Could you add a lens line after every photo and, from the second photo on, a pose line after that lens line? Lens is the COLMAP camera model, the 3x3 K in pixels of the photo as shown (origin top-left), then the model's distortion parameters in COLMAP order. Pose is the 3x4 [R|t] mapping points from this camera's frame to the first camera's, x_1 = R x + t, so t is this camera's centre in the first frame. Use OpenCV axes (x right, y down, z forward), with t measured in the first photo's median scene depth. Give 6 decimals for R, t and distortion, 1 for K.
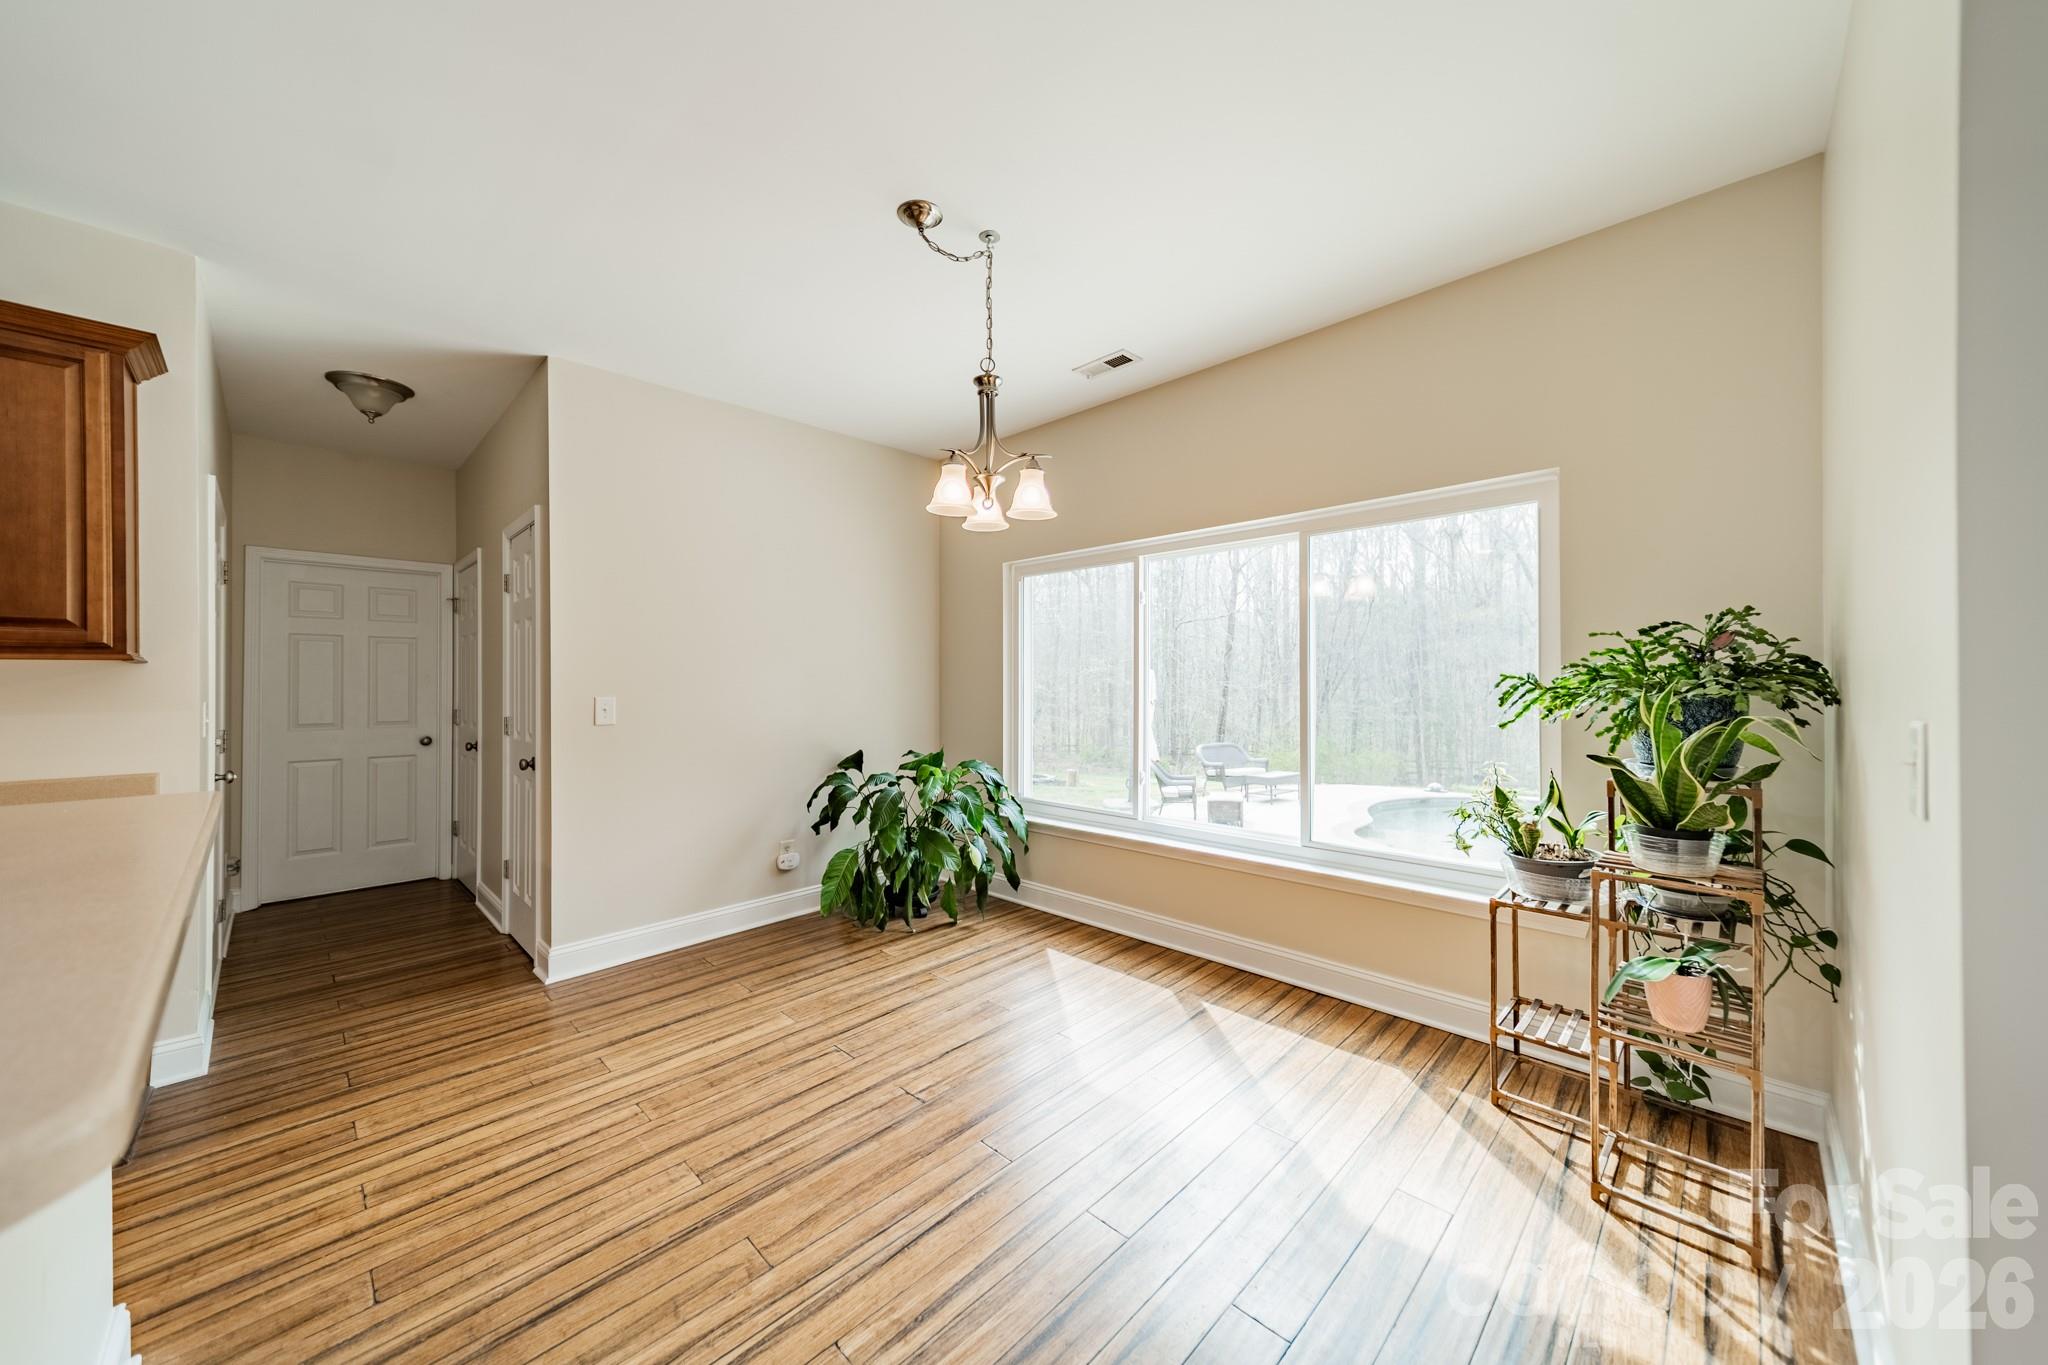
lens RADIAL K [[721.5, 0, 1029.0], [0, 721.5, 675.7], [0, 0, 1]] dist [0.009749, -0.000320]
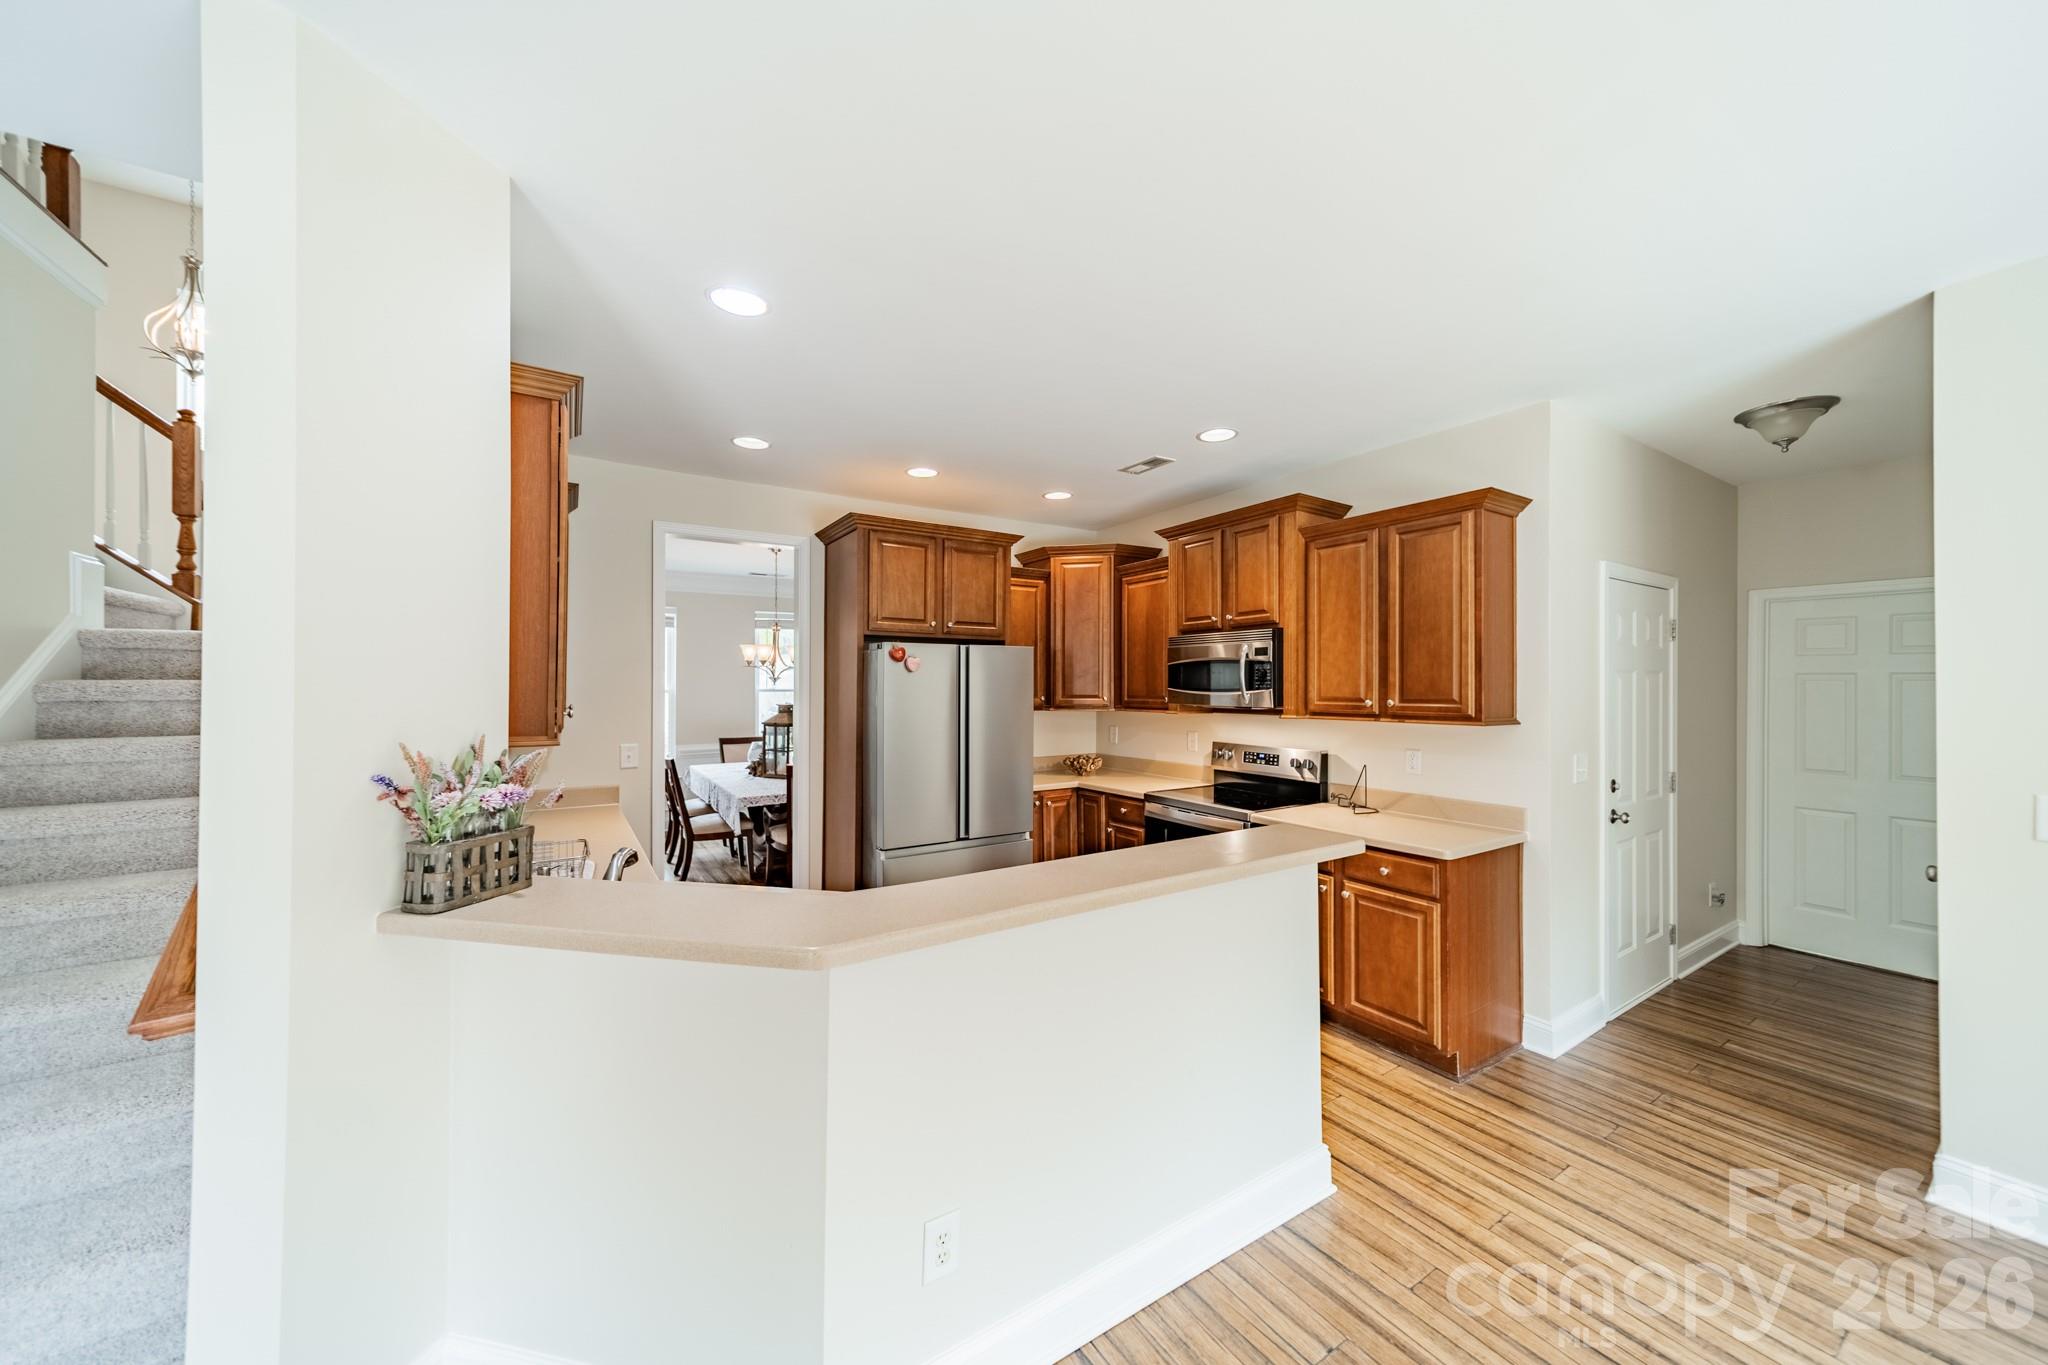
lens RADIAL K [[721.5, 0, 1032.9], [0, 721.5, 678.9], [0, 0, 1]] dist [0.009749, -0.000320]
pose [[-0.219983, -0.002814, -0.975500, 0.312668], [0.007279, 0.999963, -0.004527, -0.114079], [0.975476, -0.008097, -0.219955, 0.479632]]
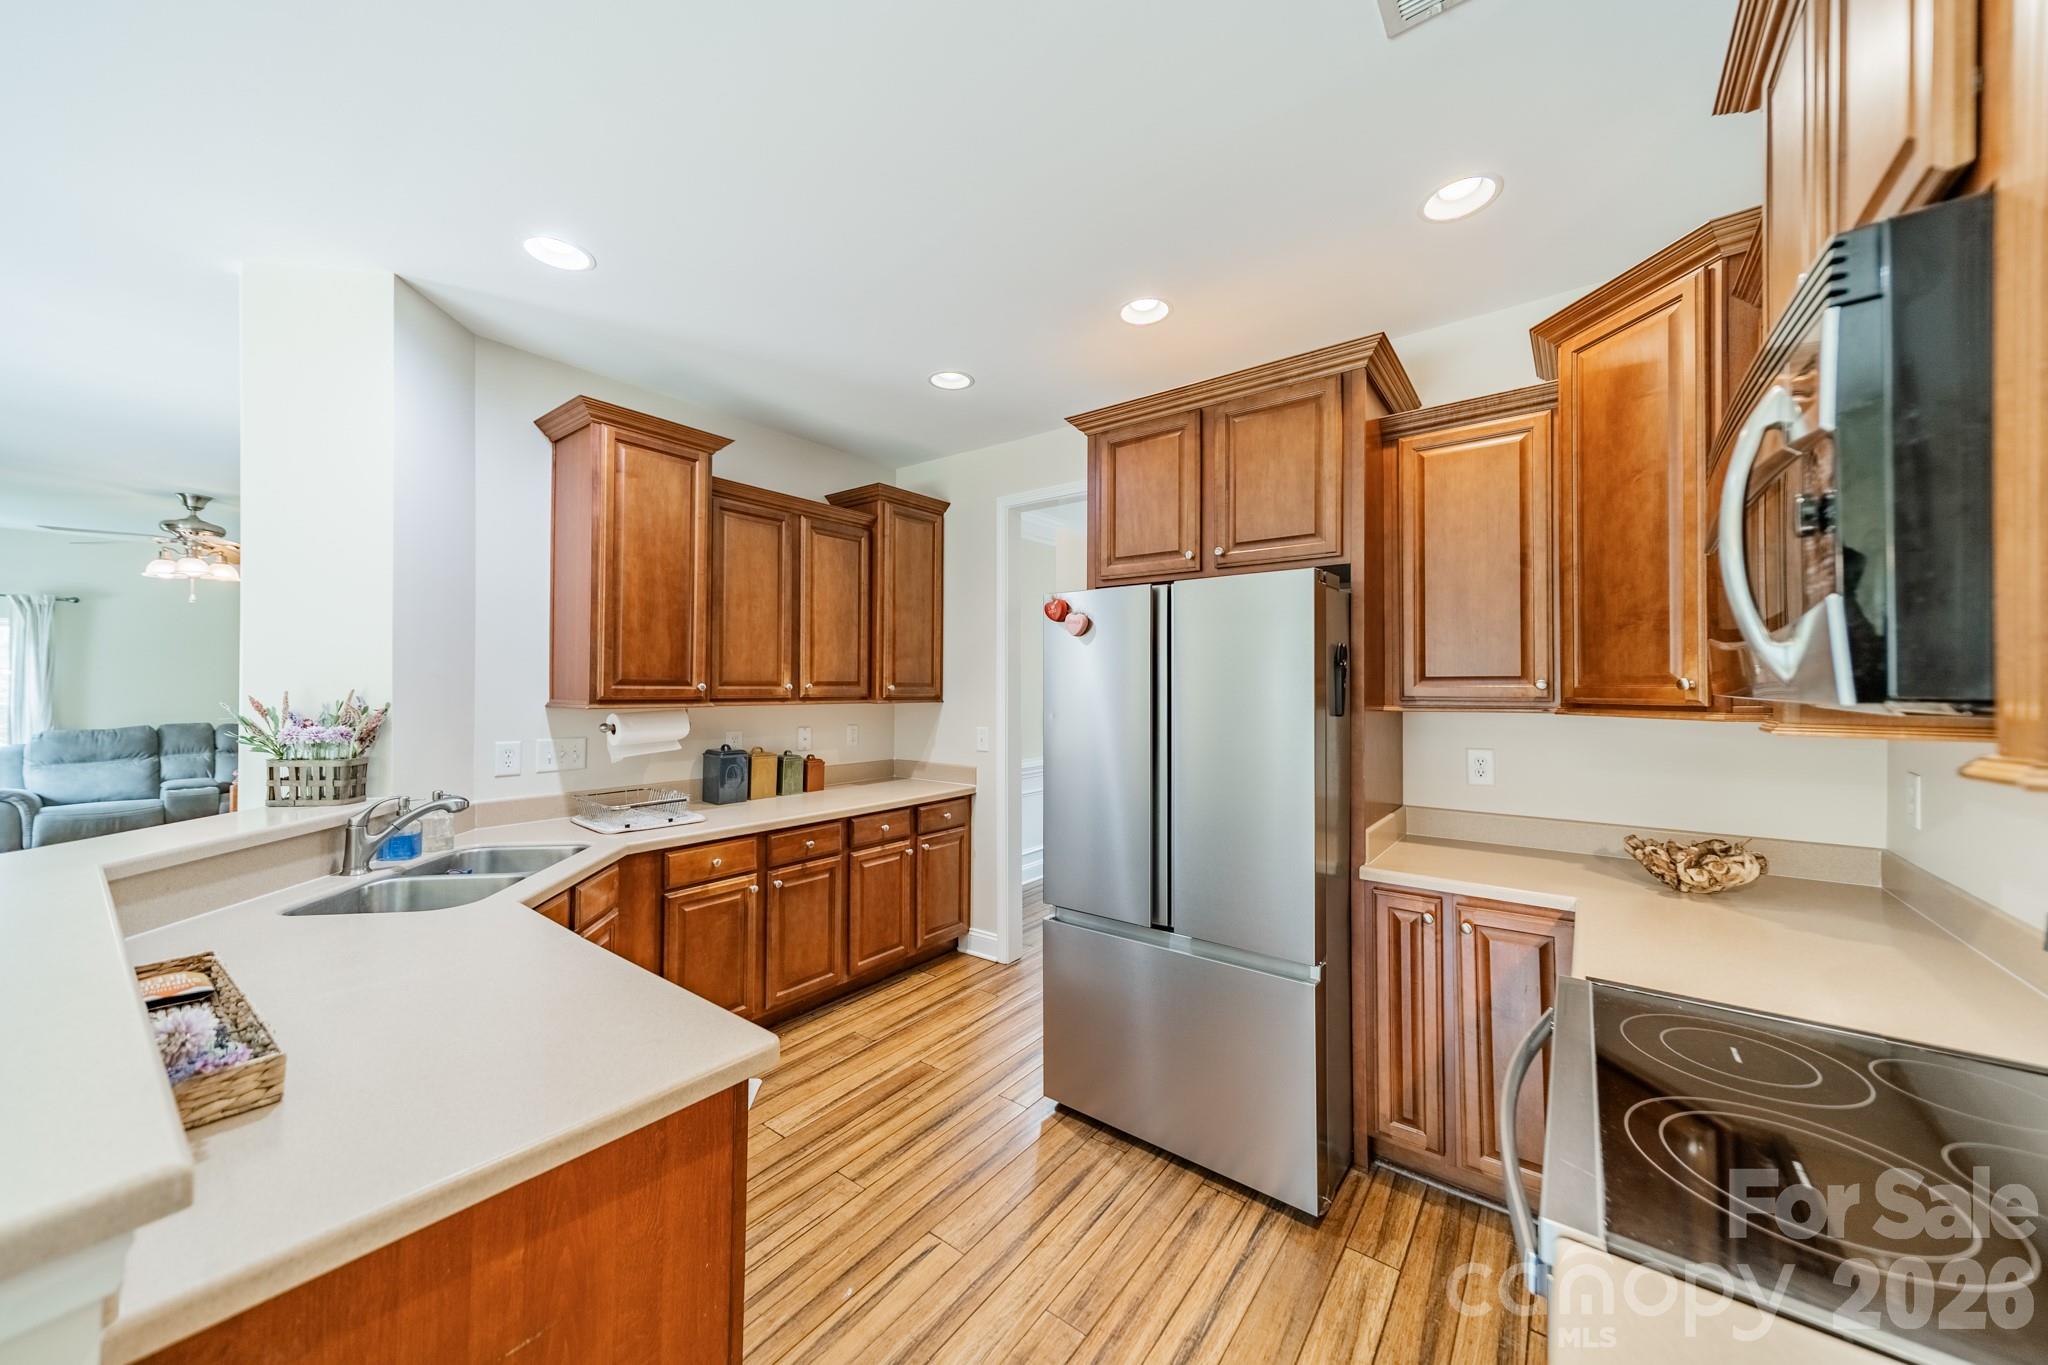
lens RADIAL K [[721.5, 0, 1033.4], [0, 721.5, 676.2], [0, 0, 1]] dist [0.009749, -0.000320]
pose [[-0.992958, 0.002416, -0.118444, -1.134764], [0.004810, 0.999790, -0.019925, -0.057144], [0.118371, -0.020355, -0.992761, 0.904199]]
